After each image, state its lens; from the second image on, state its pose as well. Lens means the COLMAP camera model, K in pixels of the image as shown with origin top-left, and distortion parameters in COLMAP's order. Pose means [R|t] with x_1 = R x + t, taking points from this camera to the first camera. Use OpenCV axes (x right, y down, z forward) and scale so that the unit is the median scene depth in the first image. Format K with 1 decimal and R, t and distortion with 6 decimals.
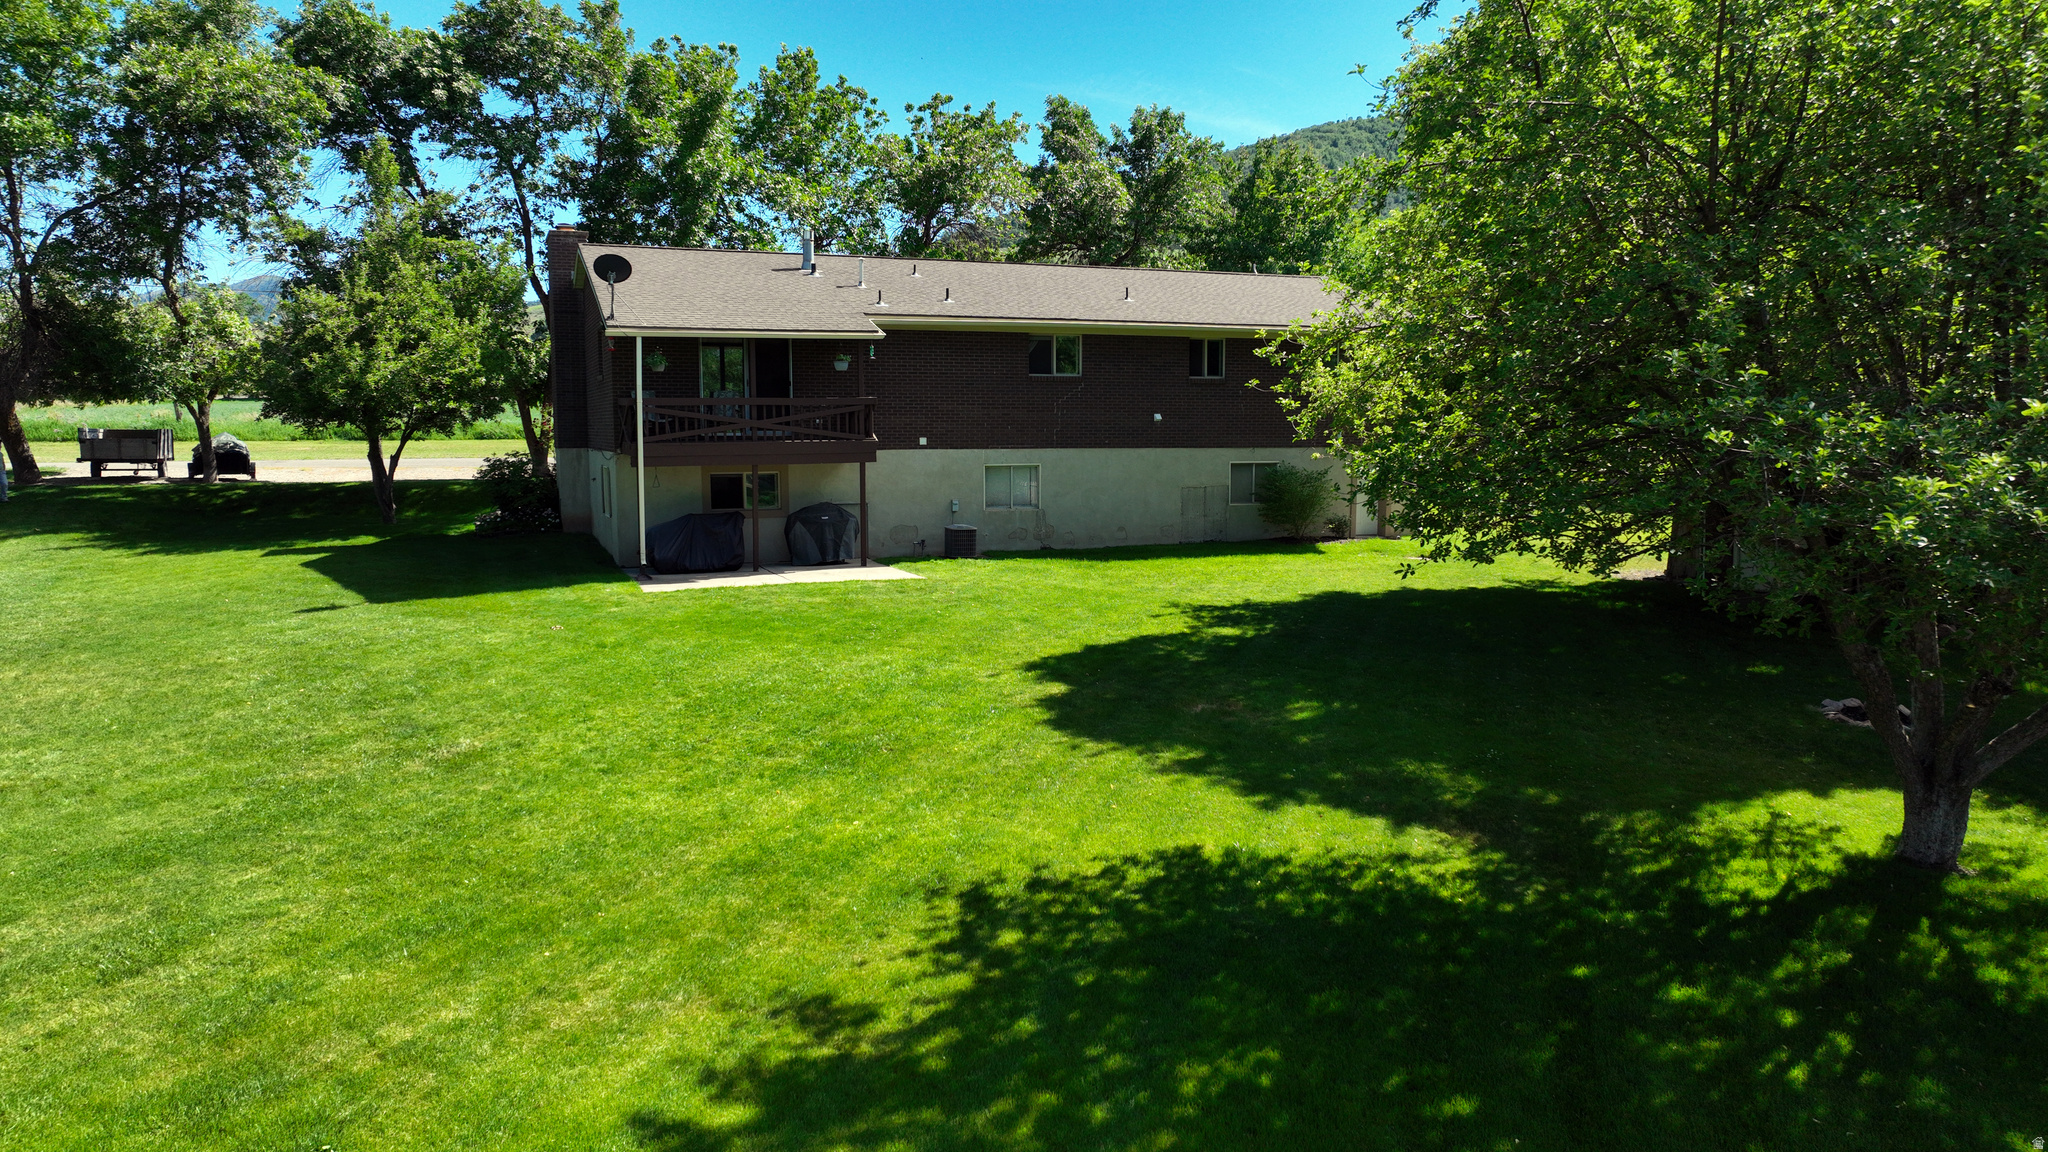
lens RADIAL K [[1494.2, 0, 1020.7], [0, 1494.2, 563.1], [0, 0, 1]] dist [0.030077, 0.002188]
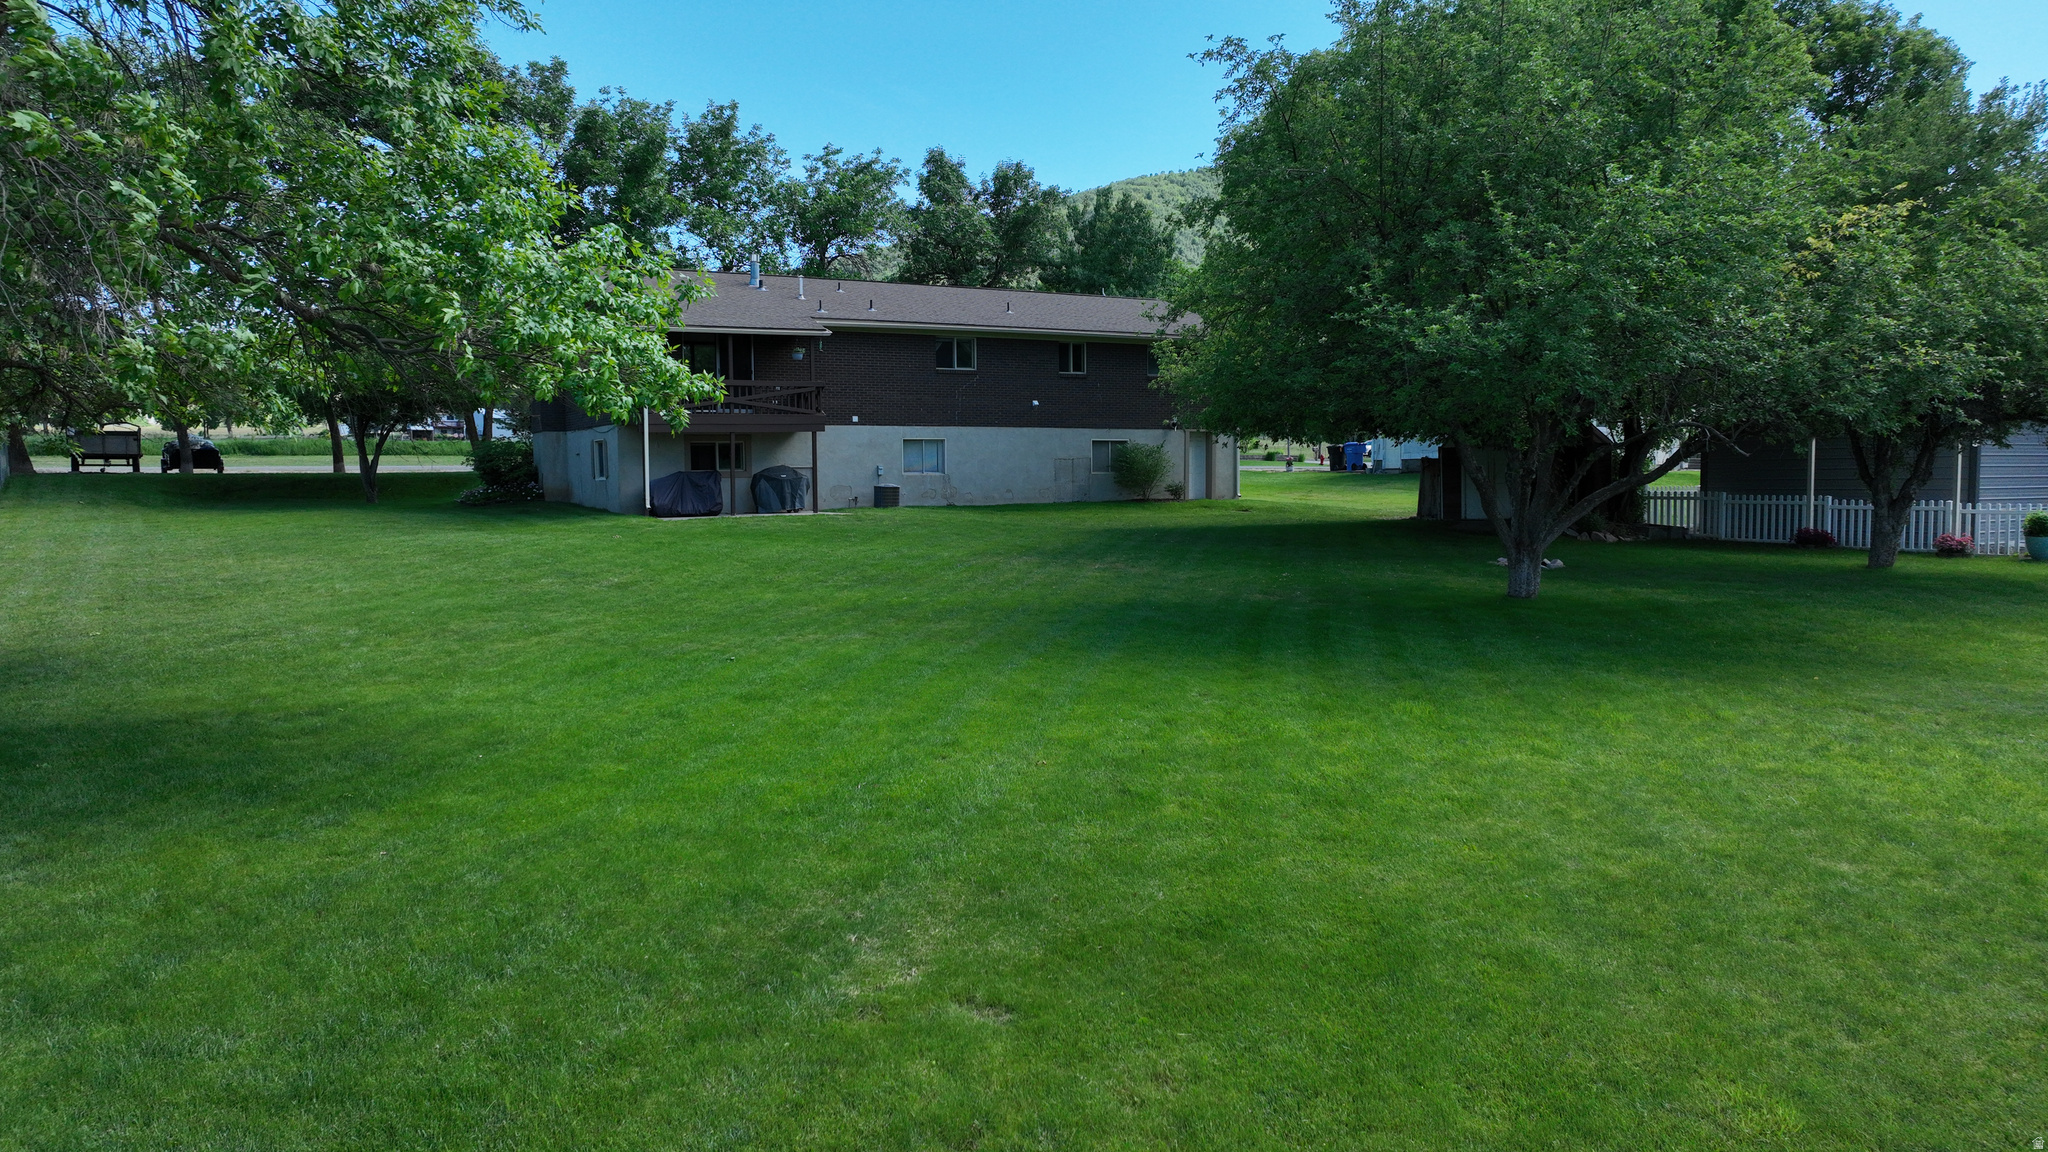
lens RADIAL K [[1494.2, 0, 1016.8], [0, 1494.2, 588.1], [0, 0, 1]] dist [0.030077, 0.002188]
pose [[0.993150, -0.015342, 0.115832, -0.061085], [0.017070, 0.999757, -0.013939, 0.063625], [-0.115590, 0.015821, 0.993171, -0.211682]]
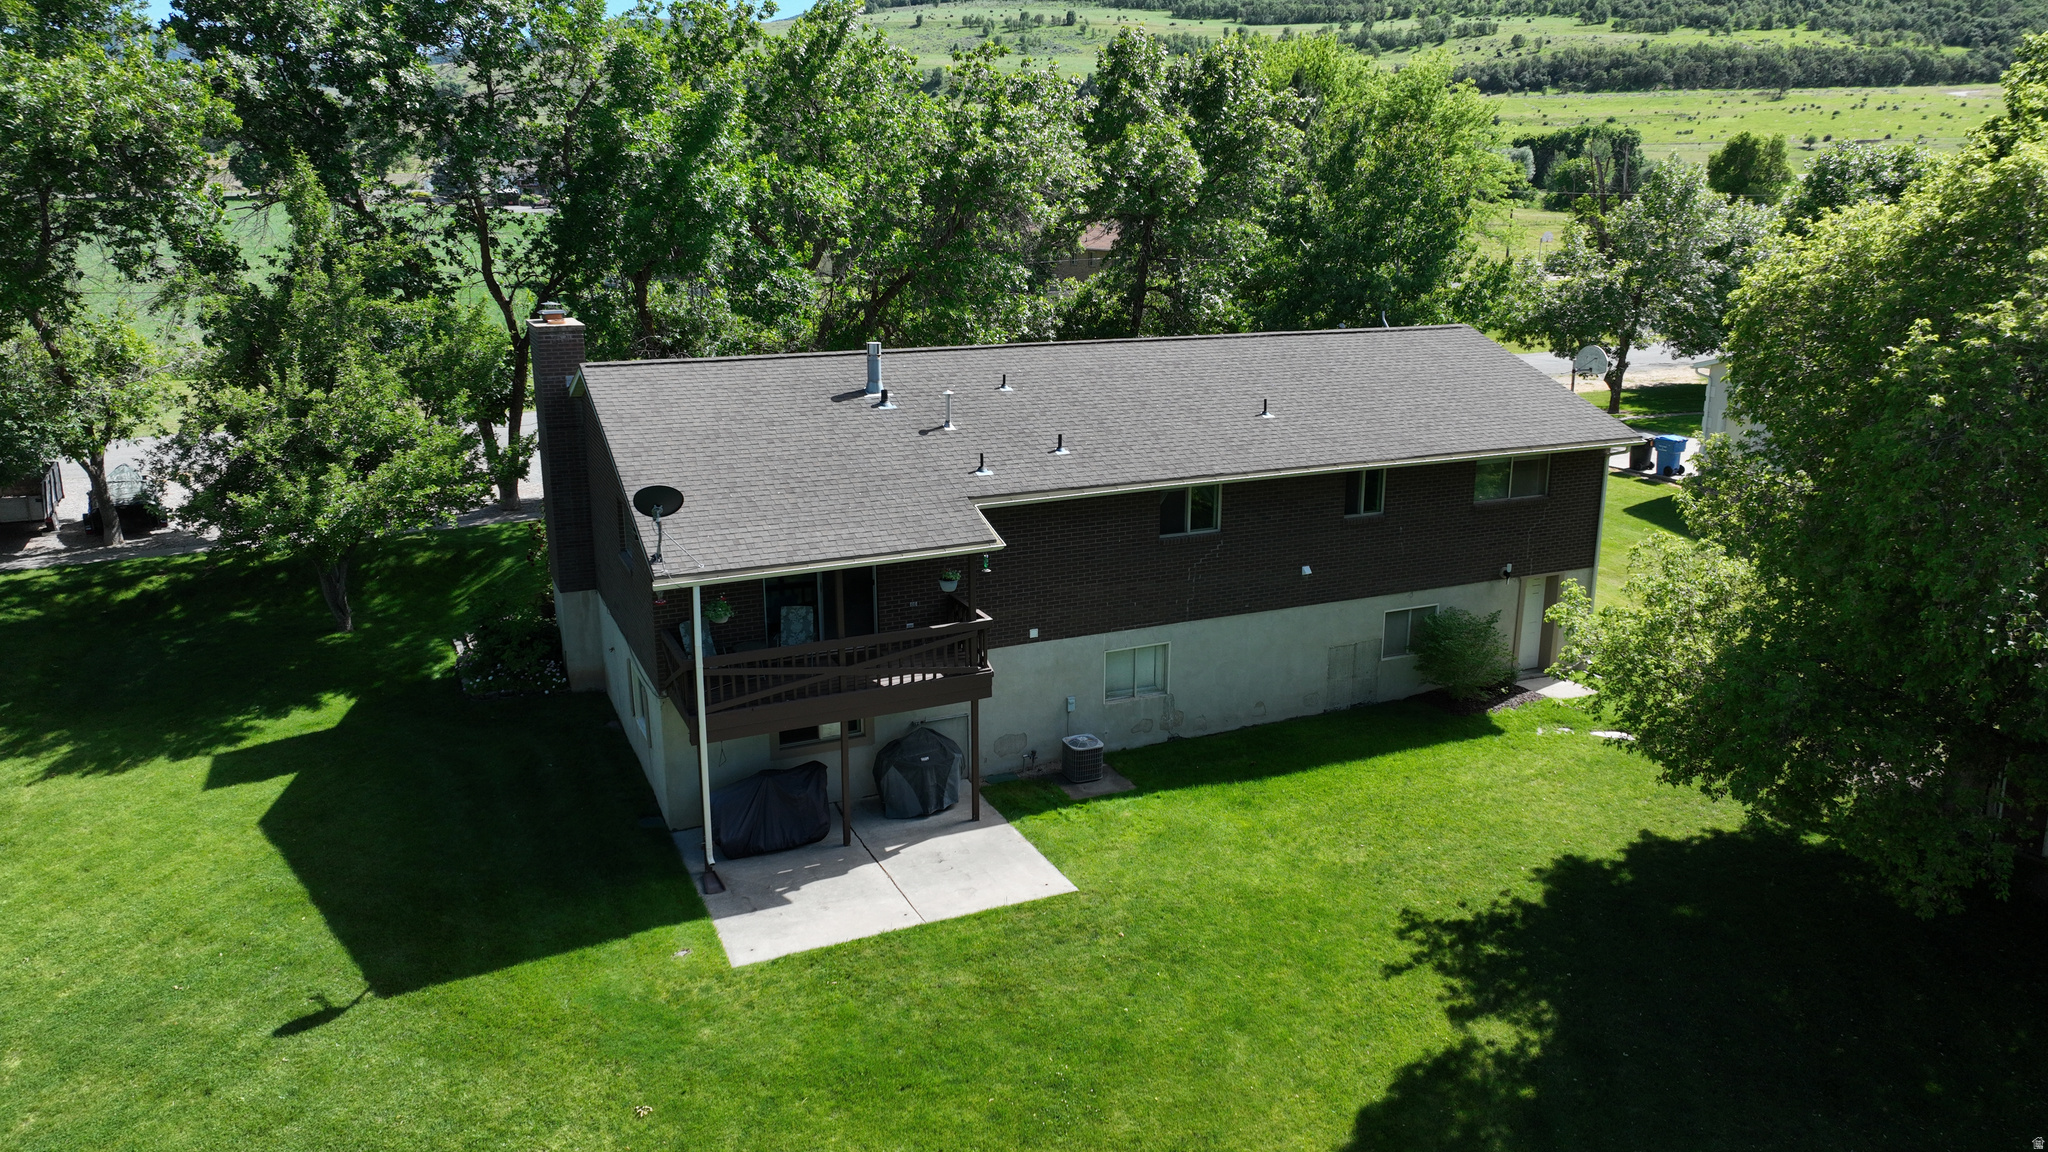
lens RADIAL K [[1494.2, 0, 1030.3], [0, 1494.2, 577.8], [0, 0, 1]] dist [0.030077, 0.002188]
pose [[0.998633, -0.011398, 0.051016, -0.084457], [0.002612, 0.985603, 0.169058, -0.193354], [-0.052208, -0.168693, 0.984285, 0.165050]]
